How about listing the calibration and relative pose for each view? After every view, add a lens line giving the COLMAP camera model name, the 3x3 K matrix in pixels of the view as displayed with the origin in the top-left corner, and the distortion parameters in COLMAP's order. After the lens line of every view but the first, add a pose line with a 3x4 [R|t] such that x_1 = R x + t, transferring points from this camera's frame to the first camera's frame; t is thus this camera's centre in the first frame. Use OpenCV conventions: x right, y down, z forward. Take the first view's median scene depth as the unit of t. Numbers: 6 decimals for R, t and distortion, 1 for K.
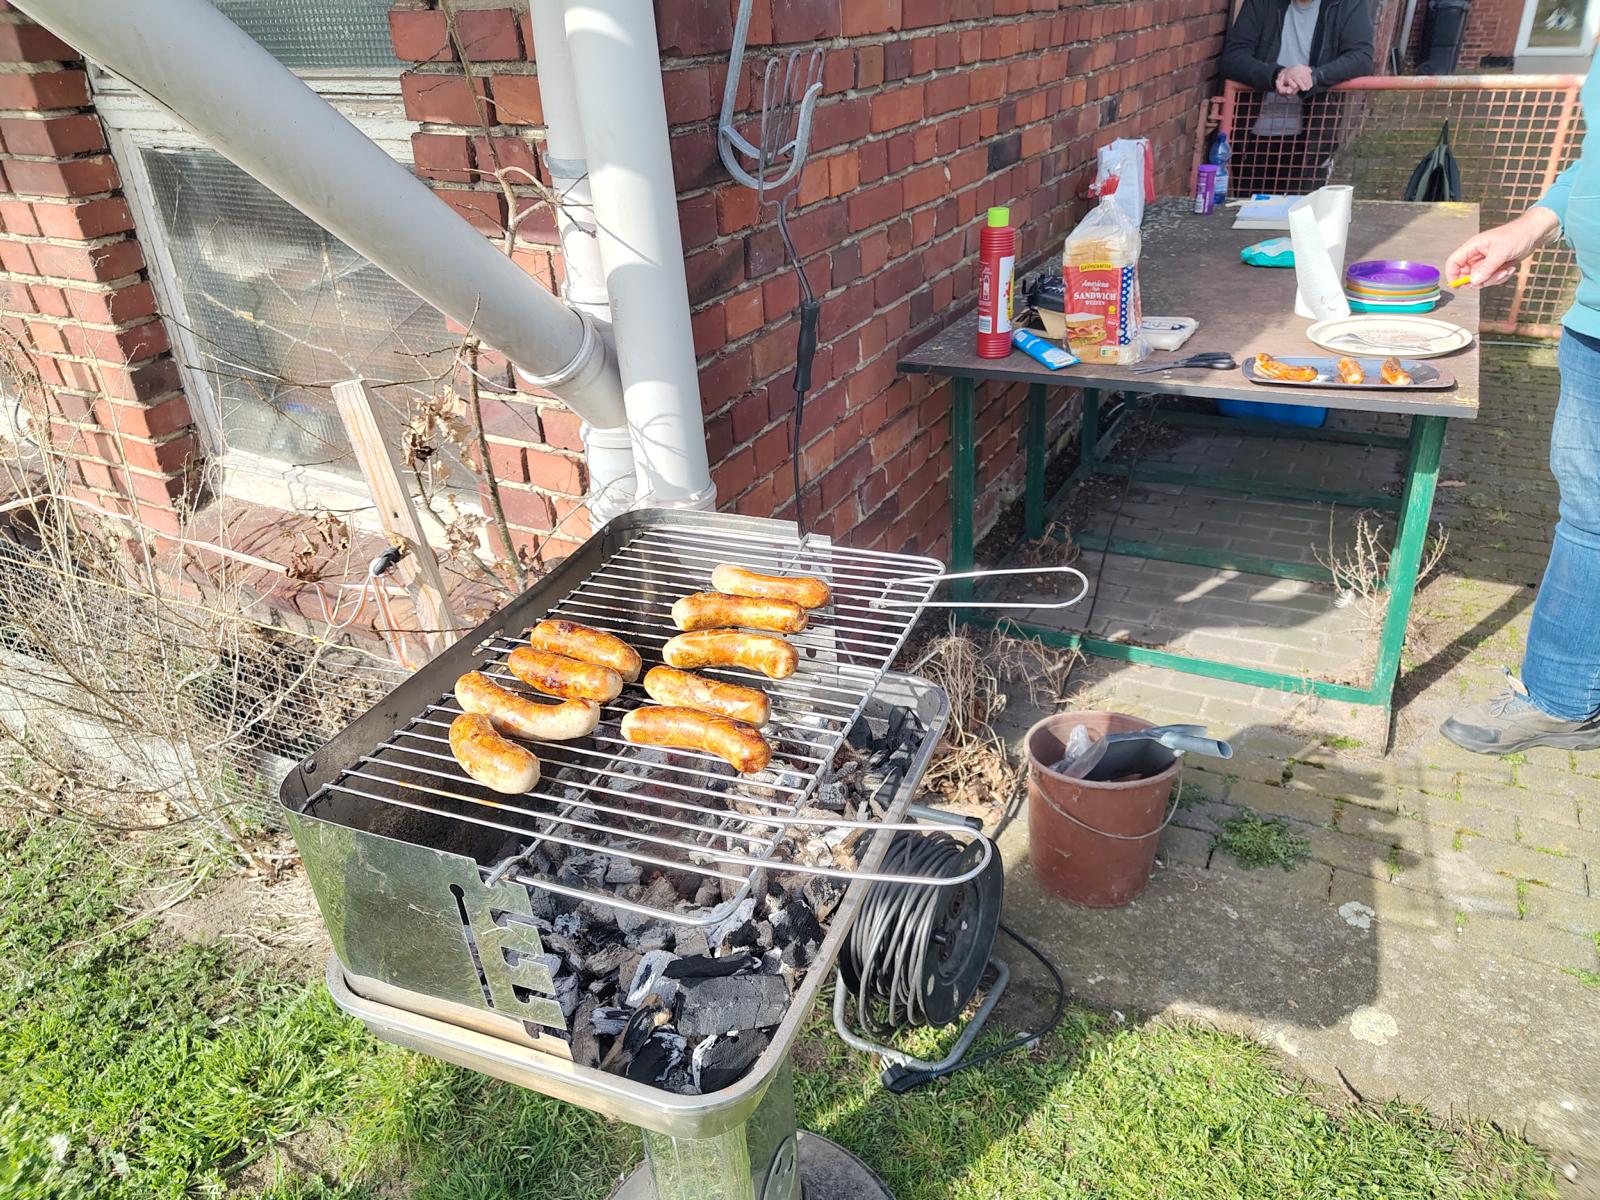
lens RADIAL K [[1184.7, 0, 798.8], [0, 1184.7, 578.3], [0, 0, 1]] dist [0.033641, -0.014376]
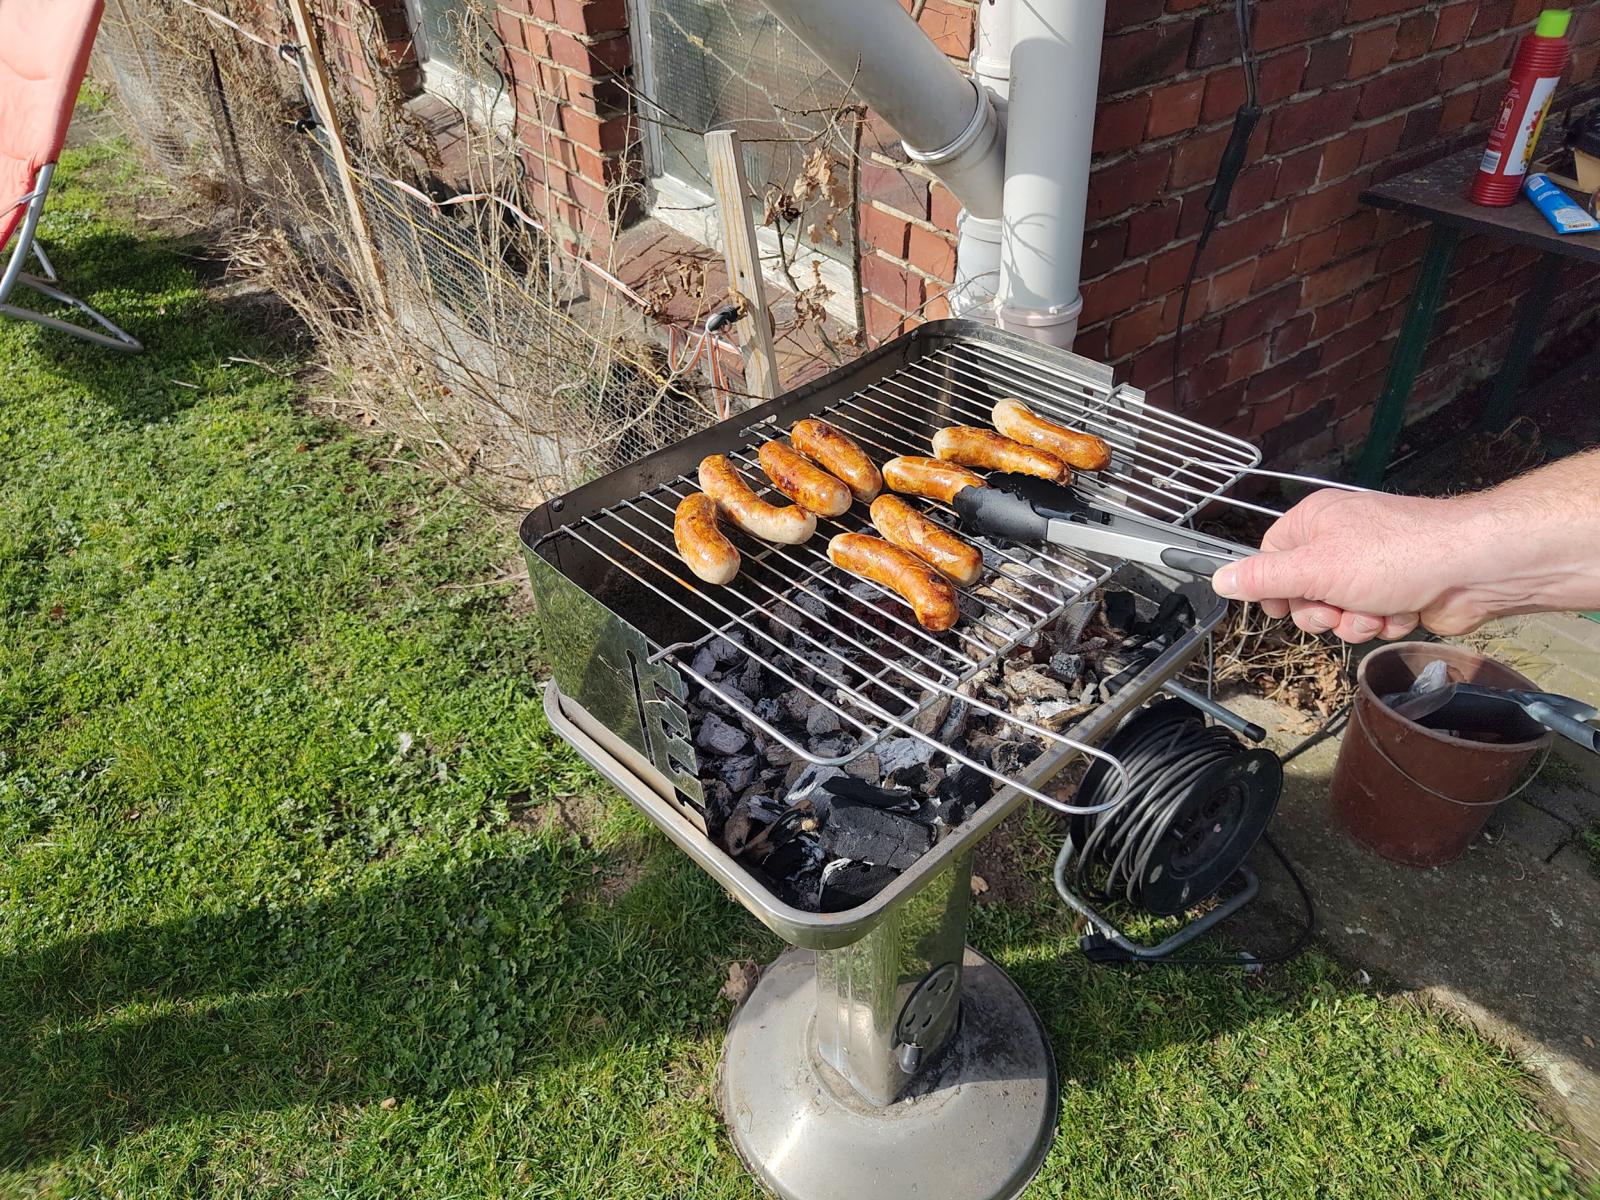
lens RADIAL K [[1184.7, 0, 798.8], [0, 1184.7, 578.3], [0, 0, 1]] dist [0.033641, -0.014376]
pose [[0.907833, 0.269110, -0.321589, 0.088638], [-0.203743, 0.953374, 0.222638, -0.036923], [0.366509, -0.136596, 0.920333, 0.045291]]
